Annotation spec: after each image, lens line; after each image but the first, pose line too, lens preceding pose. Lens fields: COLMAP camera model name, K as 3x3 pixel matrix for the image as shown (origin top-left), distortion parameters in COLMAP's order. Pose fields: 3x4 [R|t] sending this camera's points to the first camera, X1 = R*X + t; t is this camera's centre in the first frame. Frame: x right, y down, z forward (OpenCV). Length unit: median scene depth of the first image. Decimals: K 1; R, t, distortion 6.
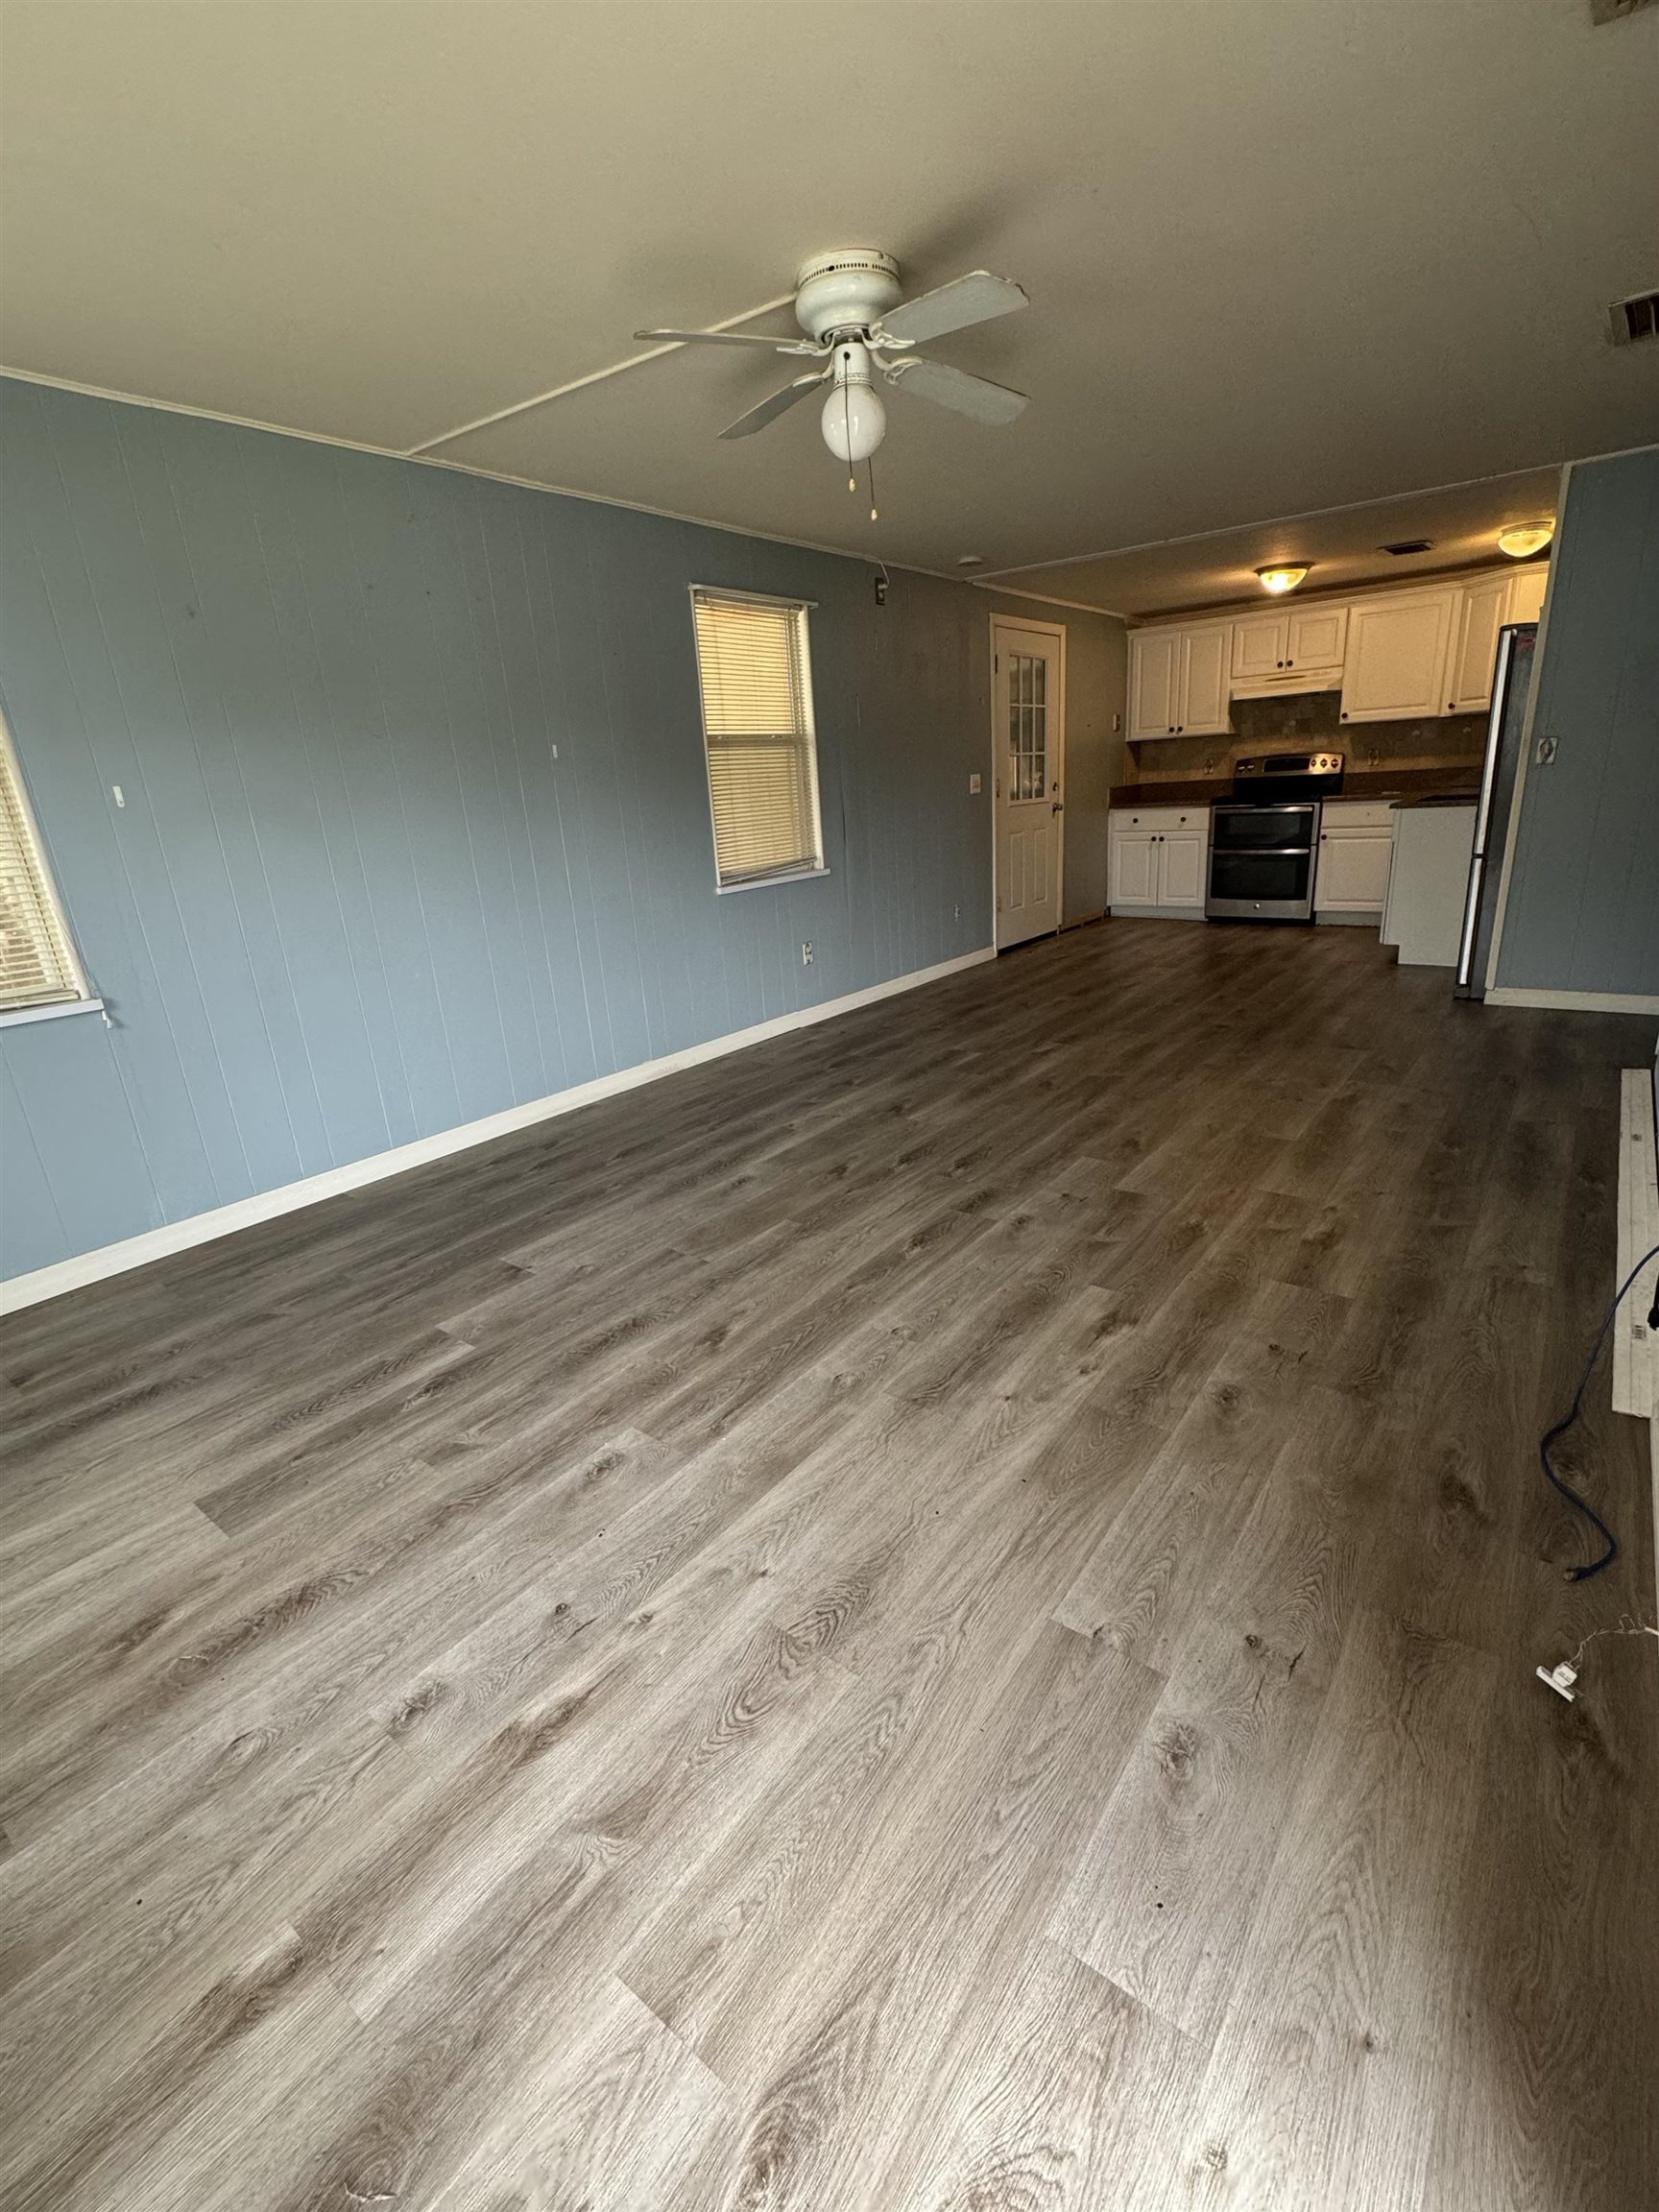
lens RADIAL K [[891.9, 0, 829.5], [0, 891.9, 1106.0], [0, 0, 1]] dist [0.001020, 0.000069]
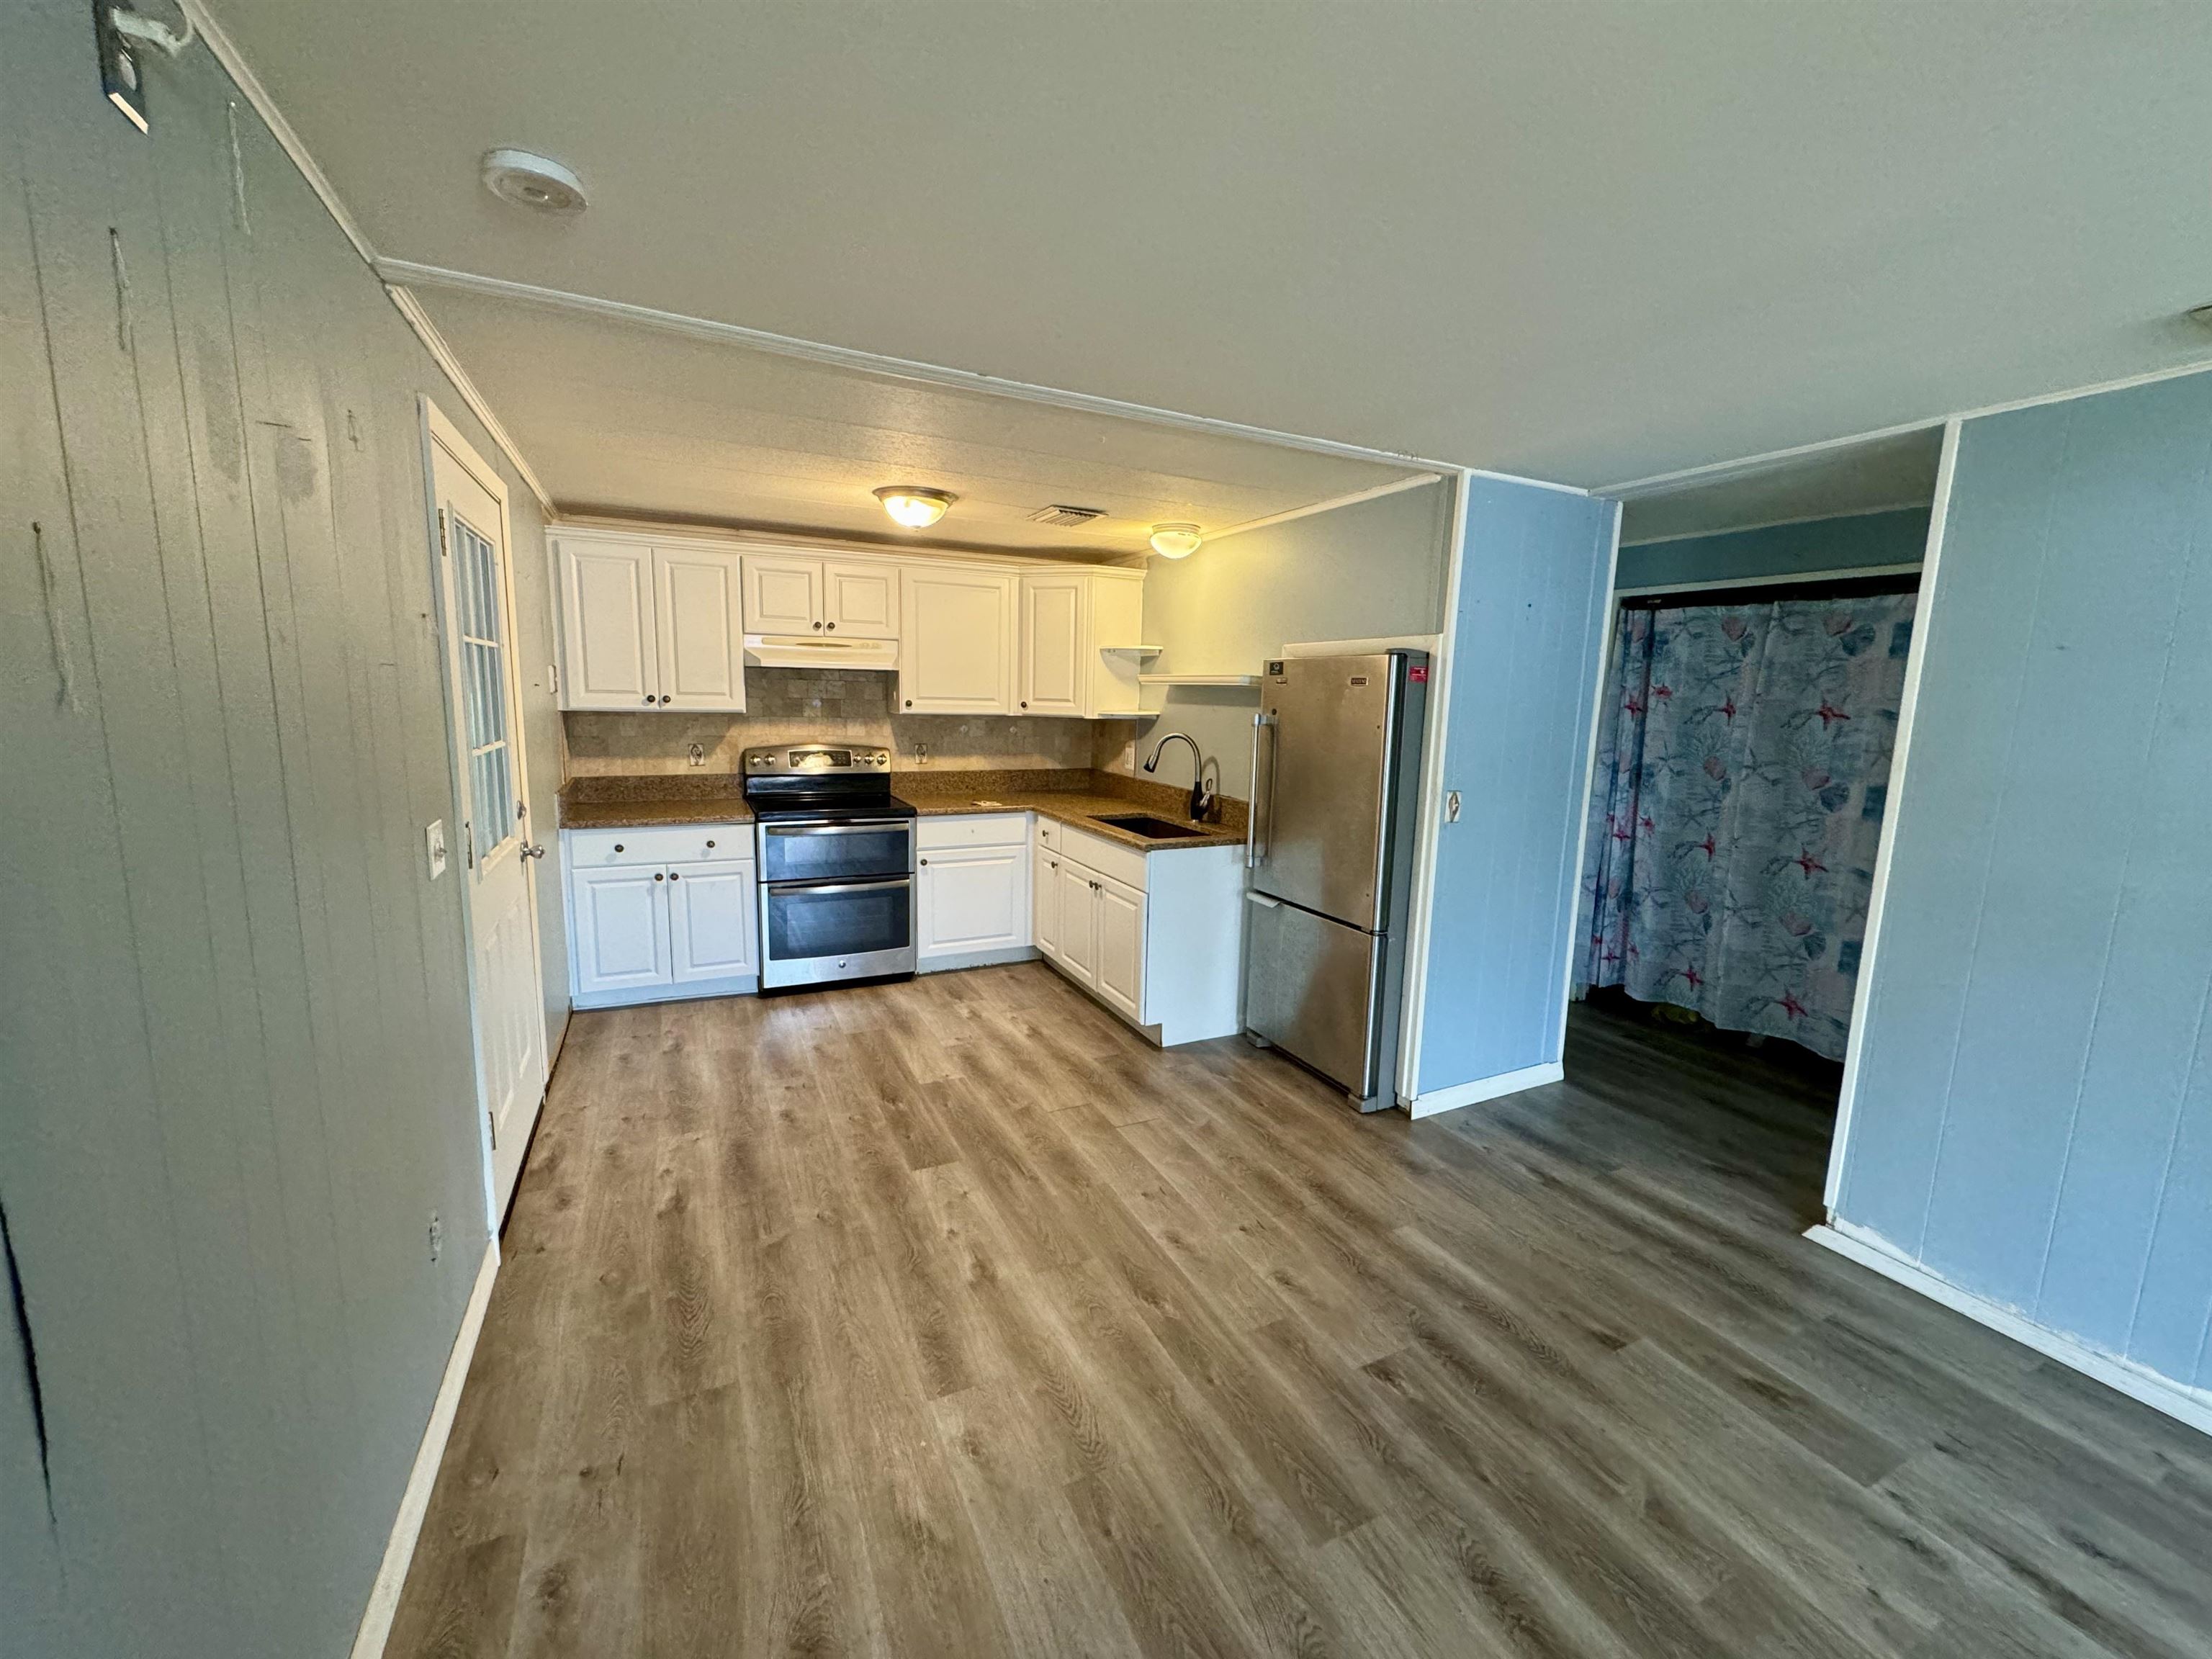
lens RADIAL K [[891.9, 0, 1106.0], [0, 891.9, 829.5], [0, 0, 1]] dist [0.001020, 0.000069]
pose [[0.448430, -0.064838, 0.891463, -0.020008], [0.260098, 0.963670, -0.060746, -0.245647], [-0.855137, 0.259108, 0.449002, 0.546725]]
